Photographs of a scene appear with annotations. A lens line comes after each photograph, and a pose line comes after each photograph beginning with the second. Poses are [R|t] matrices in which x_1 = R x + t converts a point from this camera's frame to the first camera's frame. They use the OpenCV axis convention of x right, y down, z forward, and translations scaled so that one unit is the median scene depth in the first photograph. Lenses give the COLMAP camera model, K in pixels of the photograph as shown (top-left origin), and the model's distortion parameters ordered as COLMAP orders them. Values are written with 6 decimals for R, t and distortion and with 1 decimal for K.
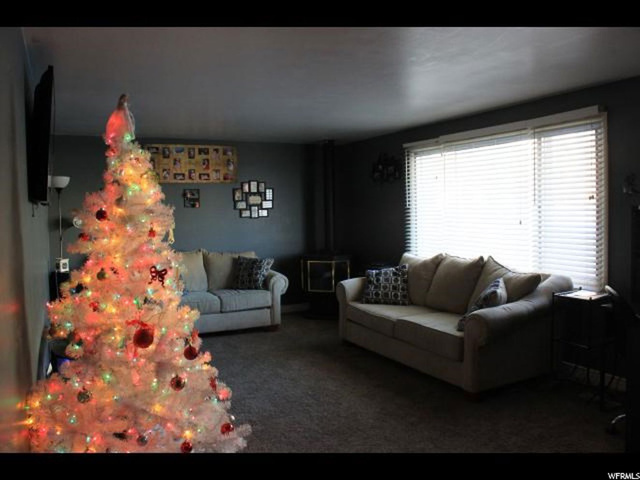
lens RADIAL K [[549.4, 0, 316.8], [0, 549.4, 236.8], [0, 0, 1]] dist [-0.190839, 0.165194]
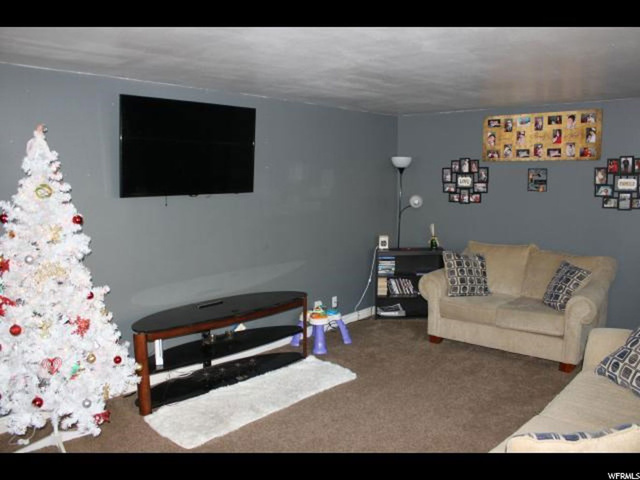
lens RADIAL K [[549.4, 0, 316.8], [0, 549.4, 236.8], [0, 0, 1]] dist [-0.190839, 0.165194]
pose [[0.352771, 0.099037, -0.930454, 0.396634], [-0.067193, 0.994497, 0.080378, -0.029229], [0.933294, 0.034165, 0.357484, 0.420440]]
